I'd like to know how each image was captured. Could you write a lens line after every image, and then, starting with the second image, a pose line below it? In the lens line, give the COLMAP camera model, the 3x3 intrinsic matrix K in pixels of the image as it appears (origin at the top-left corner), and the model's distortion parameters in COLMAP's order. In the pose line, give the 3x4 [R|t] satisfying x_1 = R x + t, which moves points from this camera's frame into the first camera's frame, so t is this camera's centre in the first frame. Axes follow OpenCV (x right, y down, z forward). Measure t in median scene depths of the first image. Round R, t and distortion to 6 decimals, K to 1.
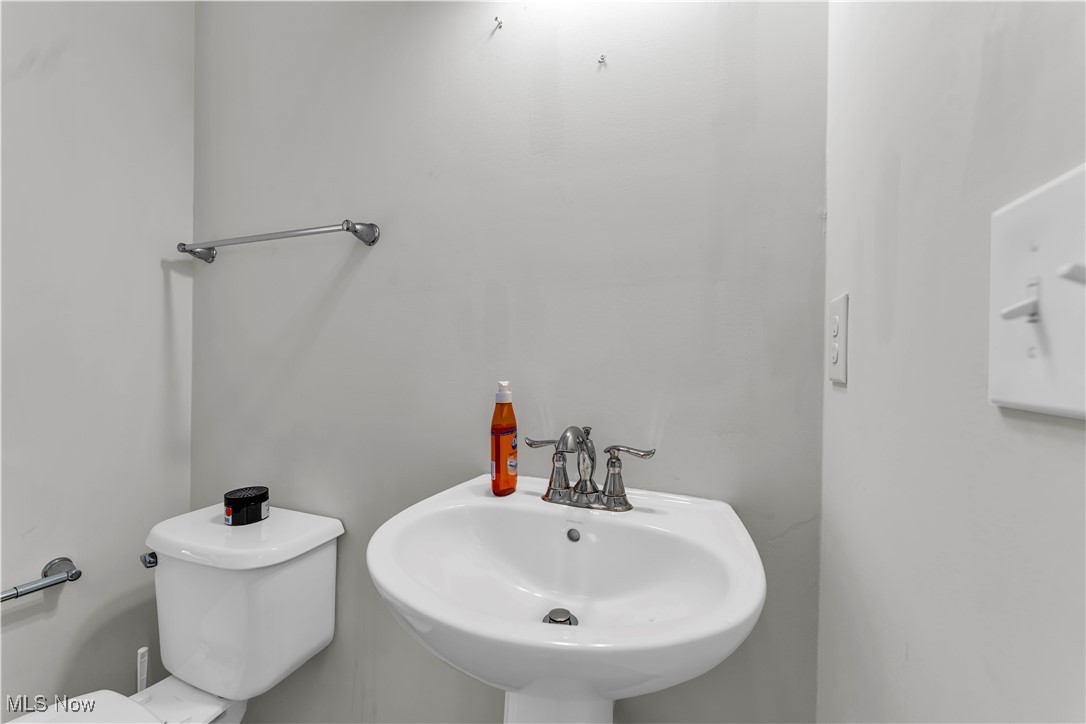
lens RADIAL K [[434.7, 0, 540.5], [0, 434.7, 364.0], [0, 0, 1]] dist [-0.001031, -0.000290]
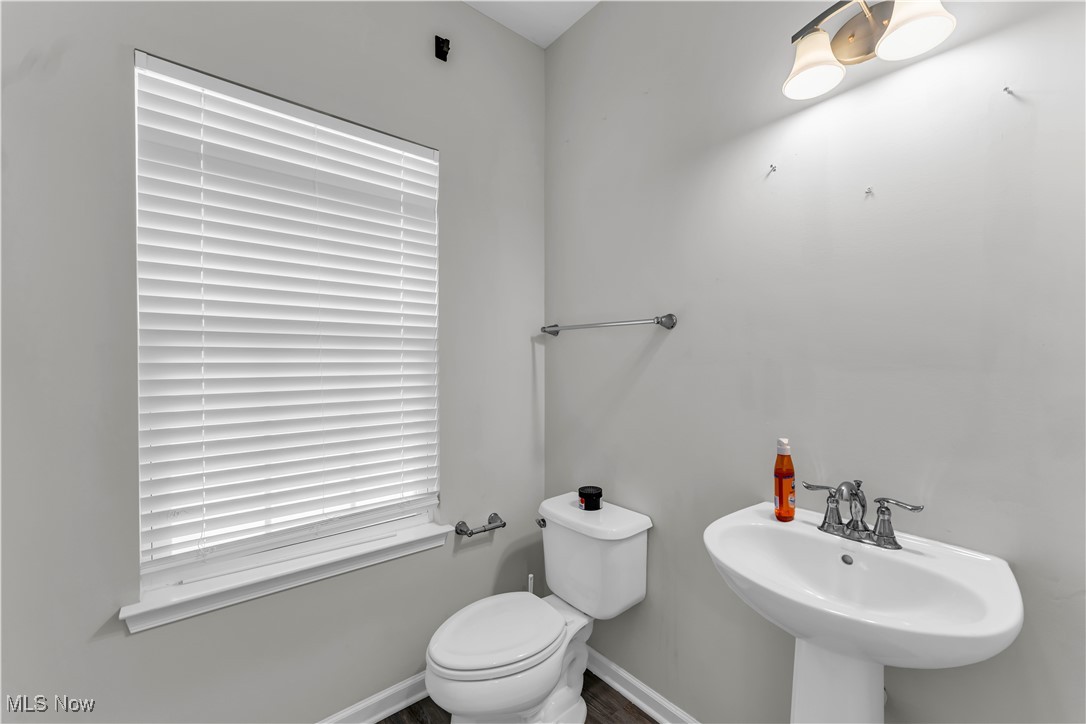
lens RADIAL K [[434.7, 0, 540.5], [0, 434.7, 364.0], [0, 0, 1]] dist [-0.001031, -0.000290]
pose [[0.873282, -0.008561, -0.487140, -0.087792], [0.008366, 0.999962, -0.002576, -0.209061], [0.487143, -0.001826, 0.873320, -0.611571]]
